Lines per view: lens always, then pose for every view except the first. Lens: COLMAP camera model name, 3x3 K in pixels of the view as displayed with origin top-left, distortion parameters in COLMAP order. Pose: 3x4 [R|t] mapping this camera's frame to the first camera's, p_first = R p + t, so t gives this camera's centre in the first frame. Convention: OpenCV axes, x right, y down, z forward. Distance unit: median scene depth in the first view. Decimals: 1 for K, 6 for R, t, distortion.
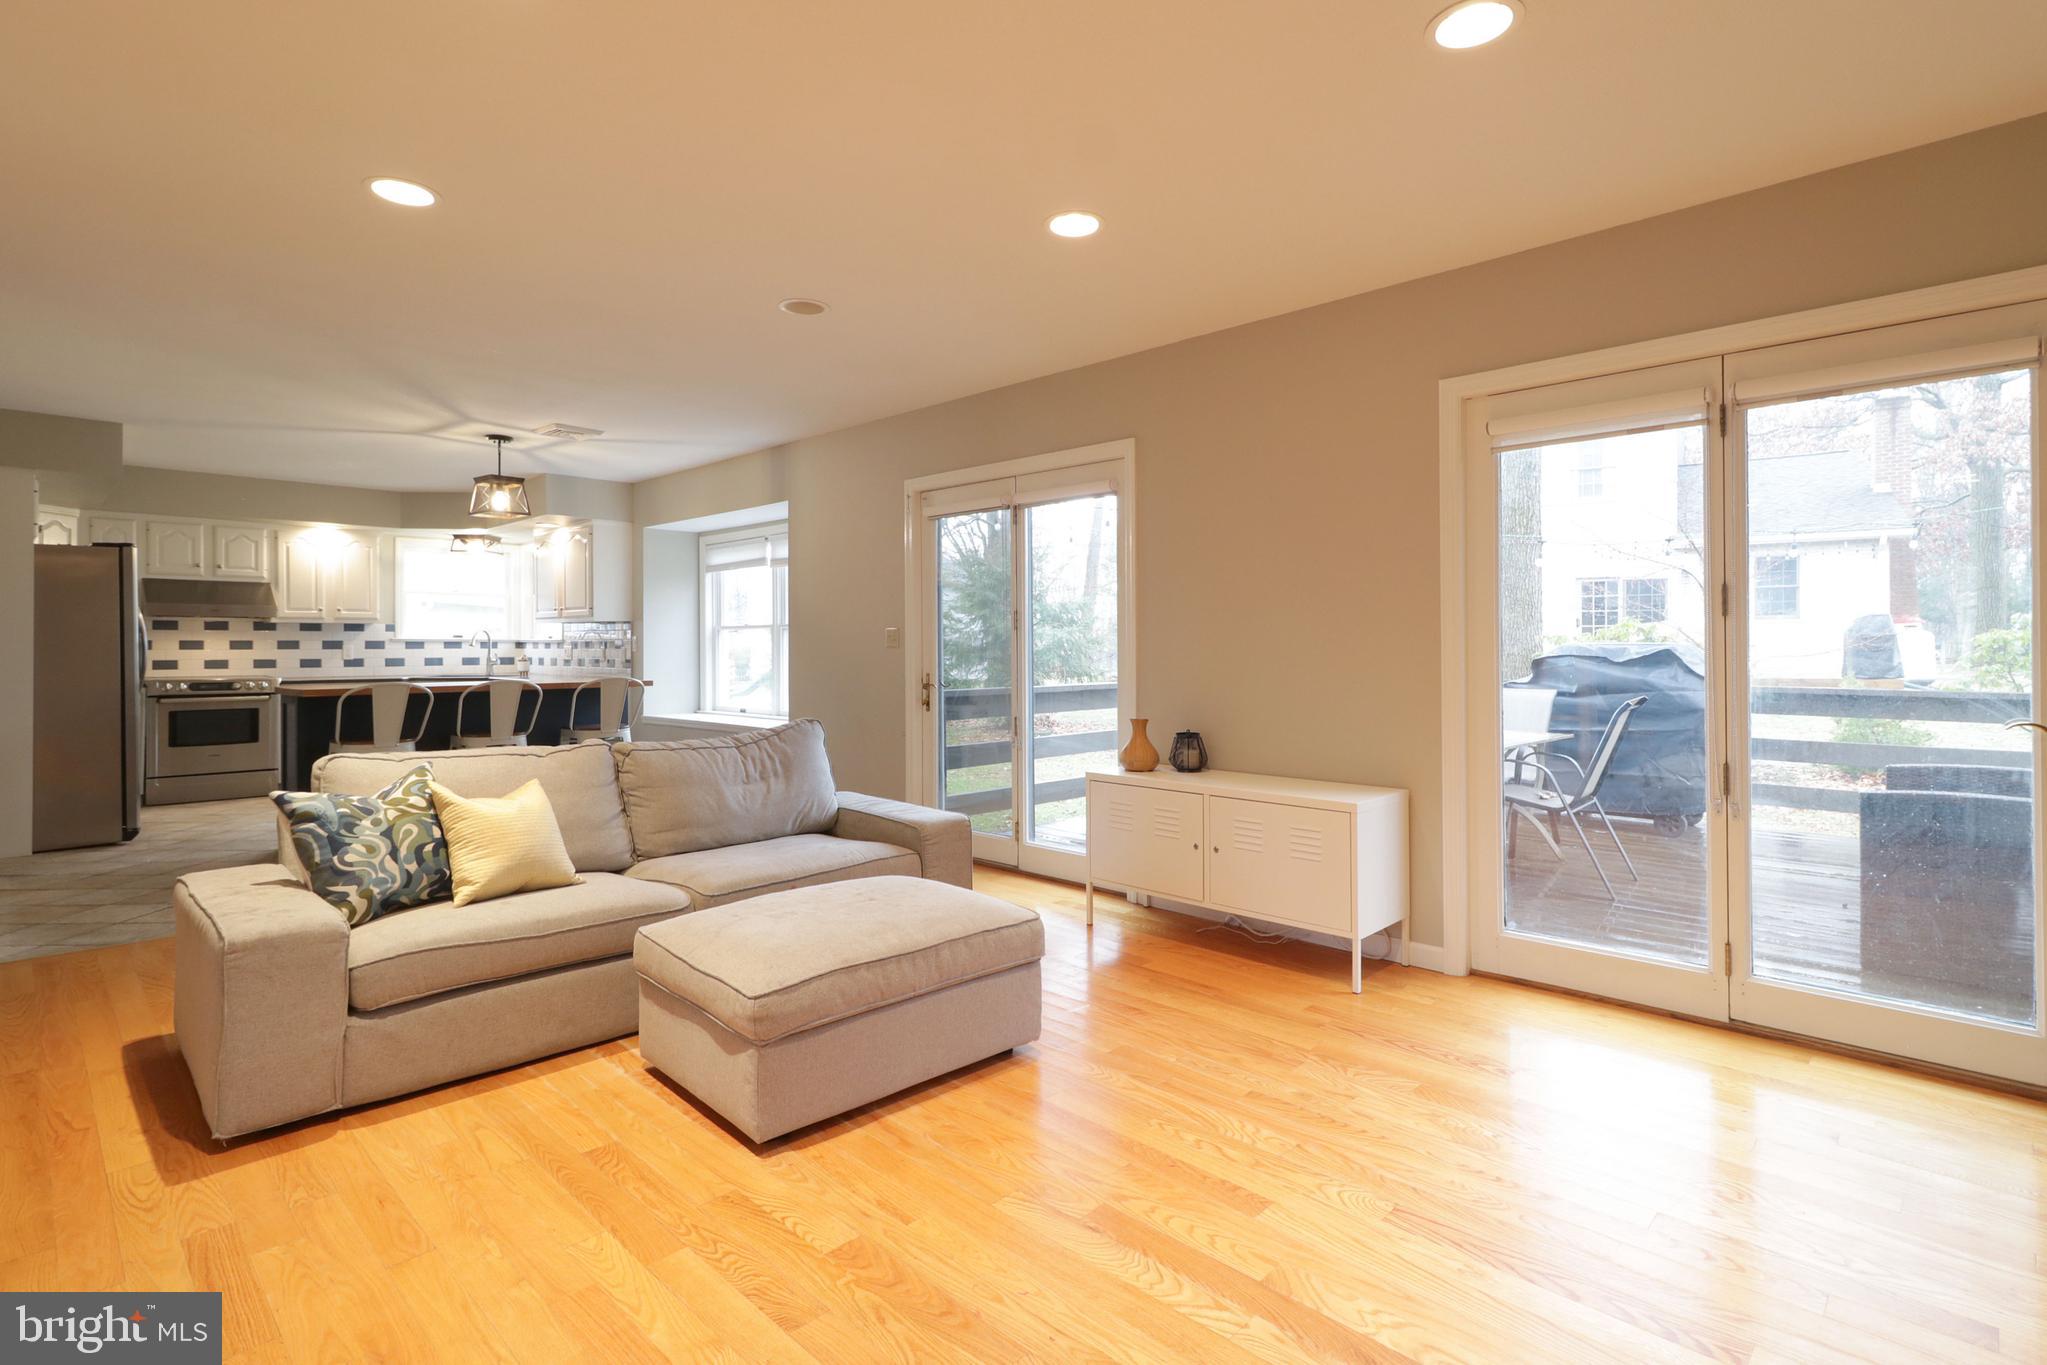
lens RADIAL K [[992.9, 0, 1020.4], [0, 992.9, 640.2], [0, 0, 1]] dist [0.001766, 0.000219]
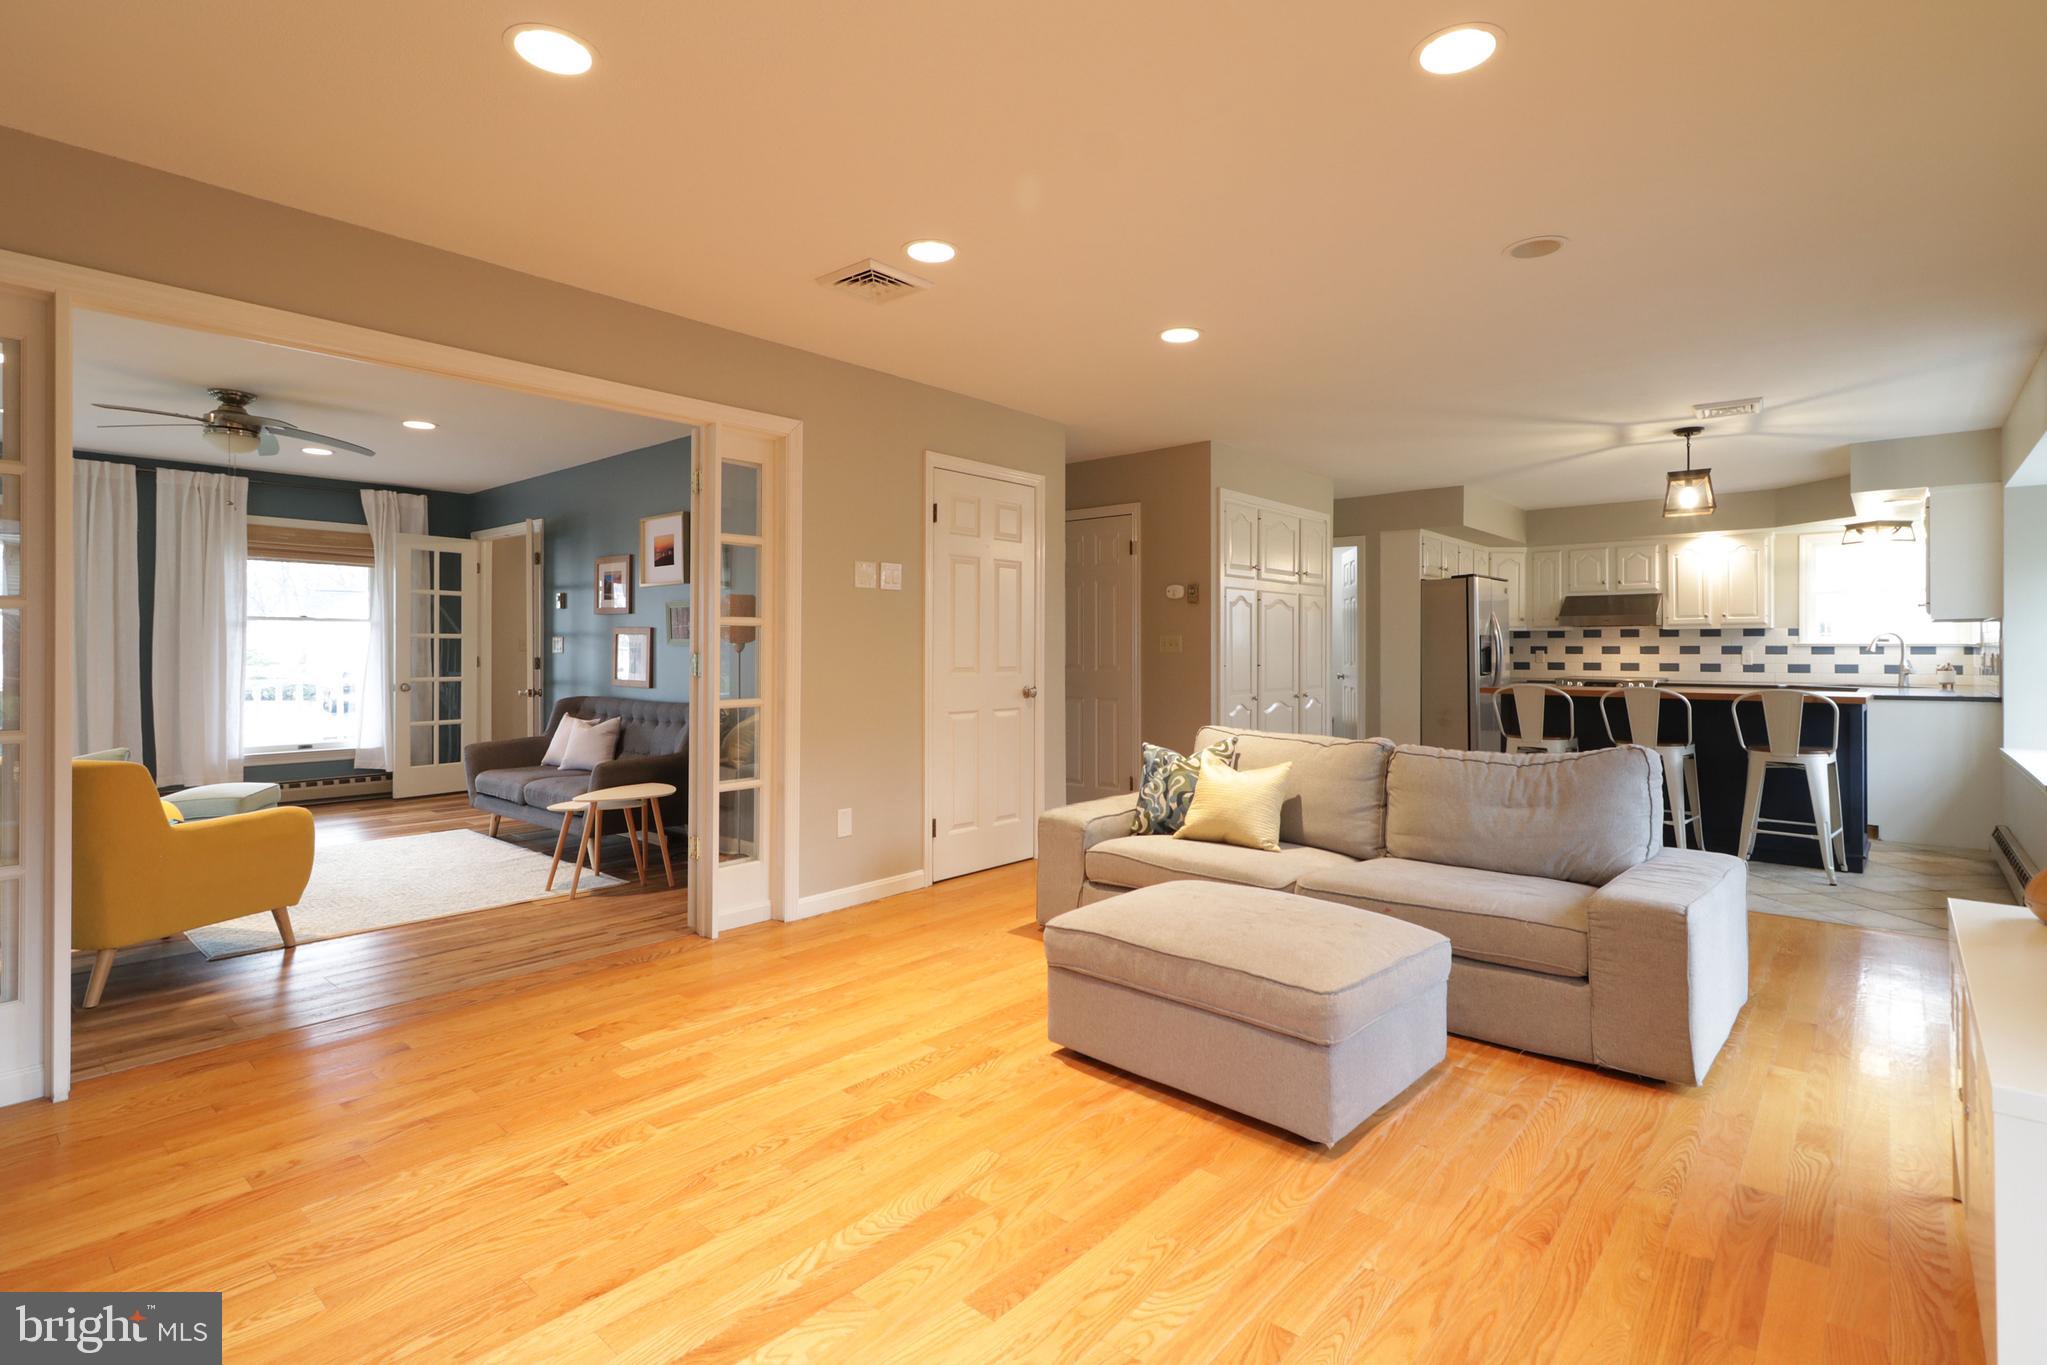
lens RADIAL K [[976.2, 0, 1047.0], [0, 976.2, 650.6], [0, 0, 1]] dist [0.000662, 0.000234]
pose [[0.068241, 0.001619, -0.997668, 0.393533], [0.004491, 0.999988, 0.001930, 0.000285], [0.997659, -0.004612, 0.068233, 0.362320]]
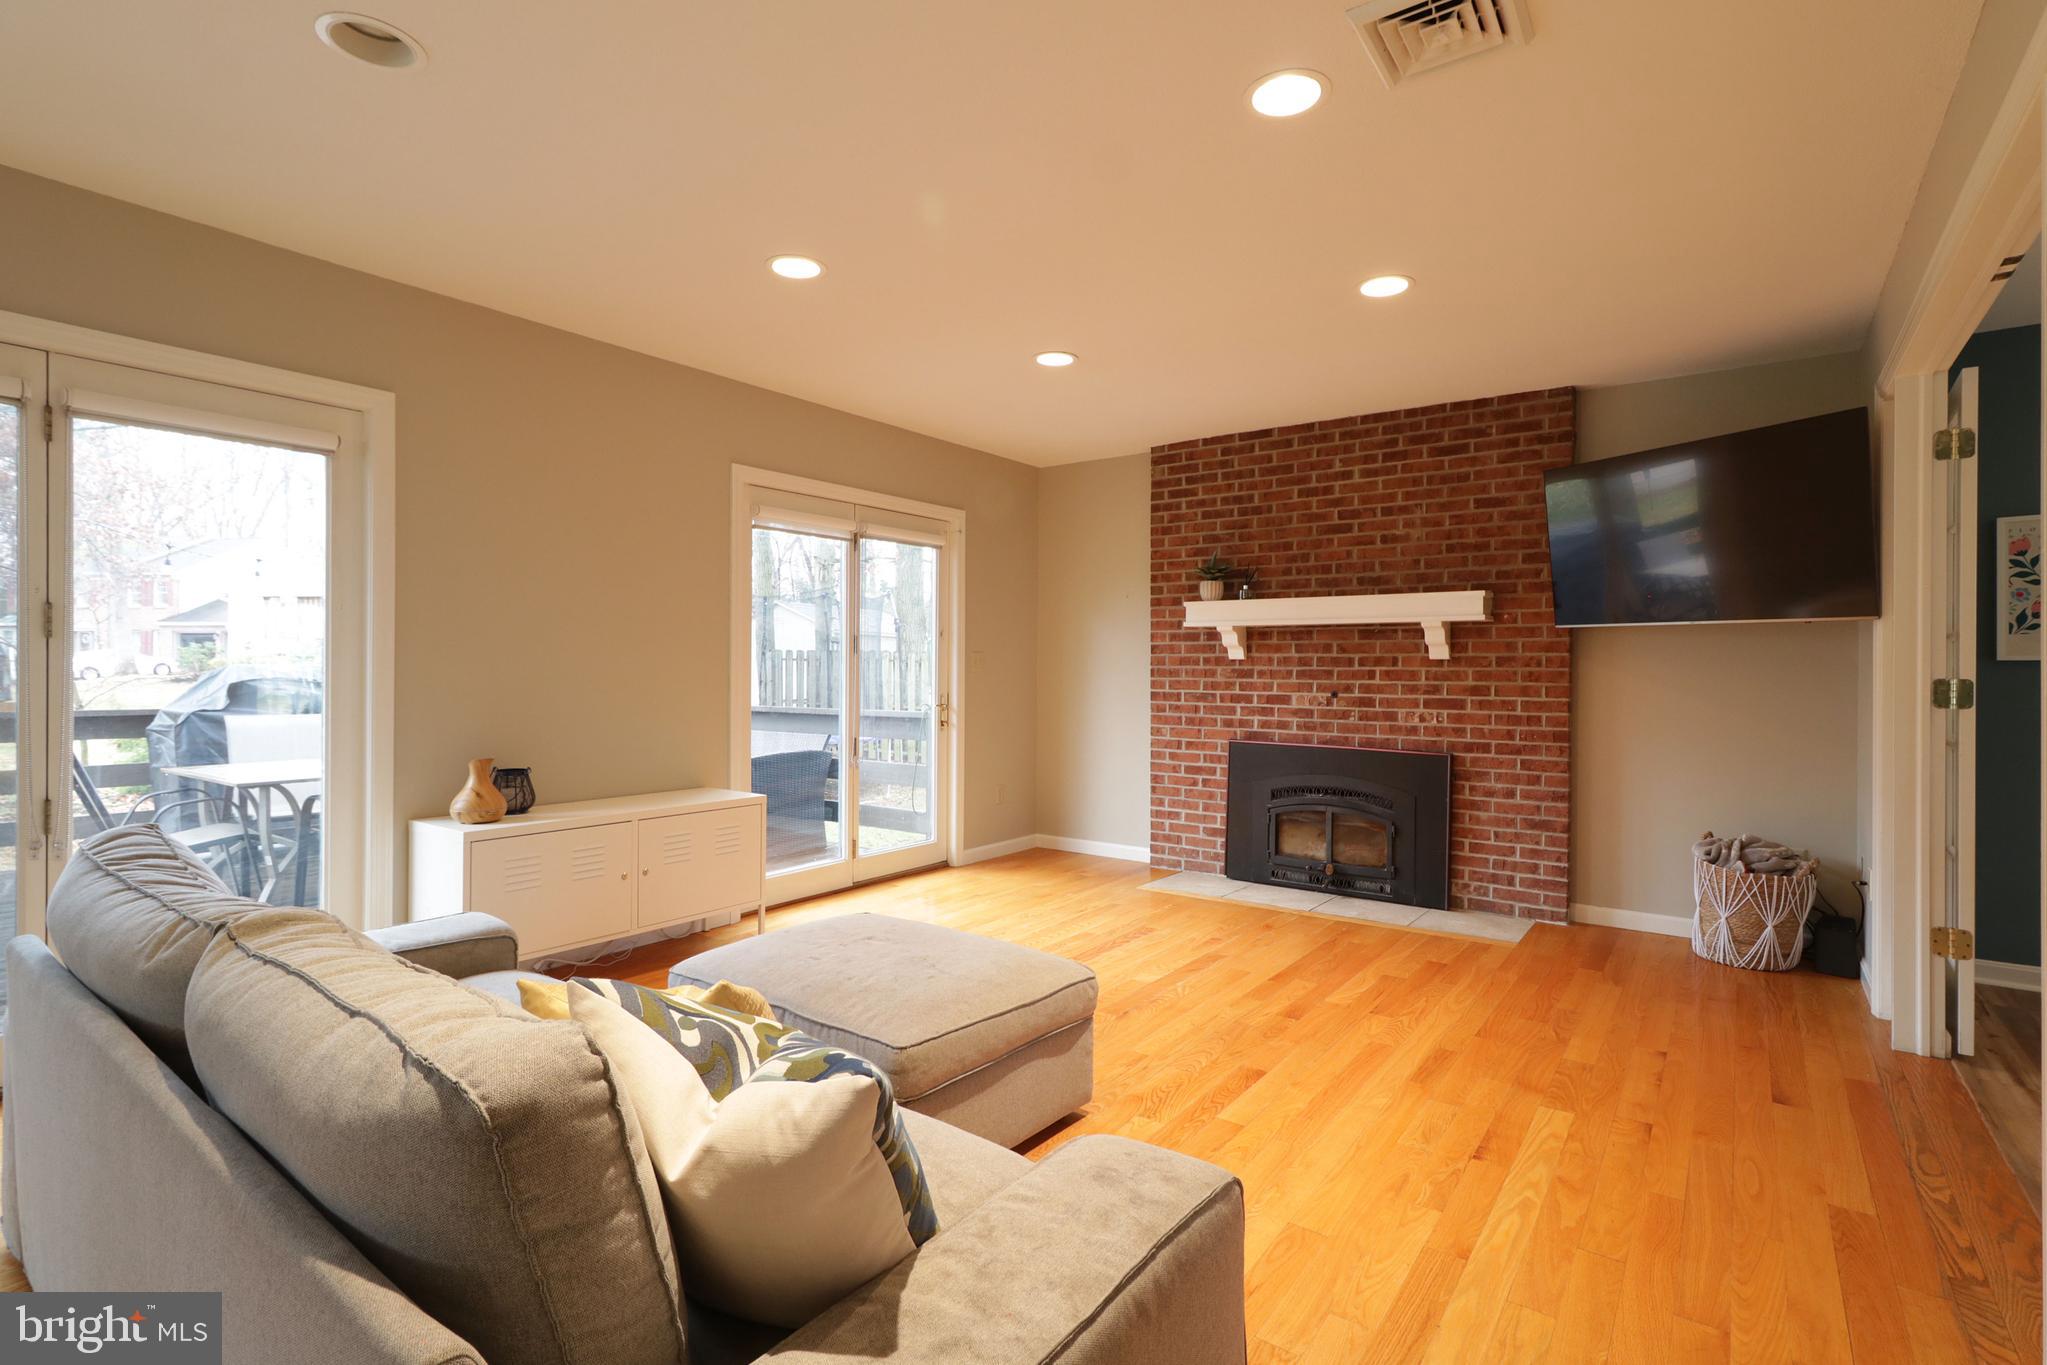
lens RADIAL K [[974.0, 0, 1023.5], [0, 974.0, 682.5], [0, 0, 1]] dist [-0.001857, -0.000250]
pose [[-0.131418, -0.010007, 0.991277, -0.540684], [-0.009037, 0.999920, 0.008896, 0.004571], [-0.991286, -0.007789, -0.131498, 0.486571]]
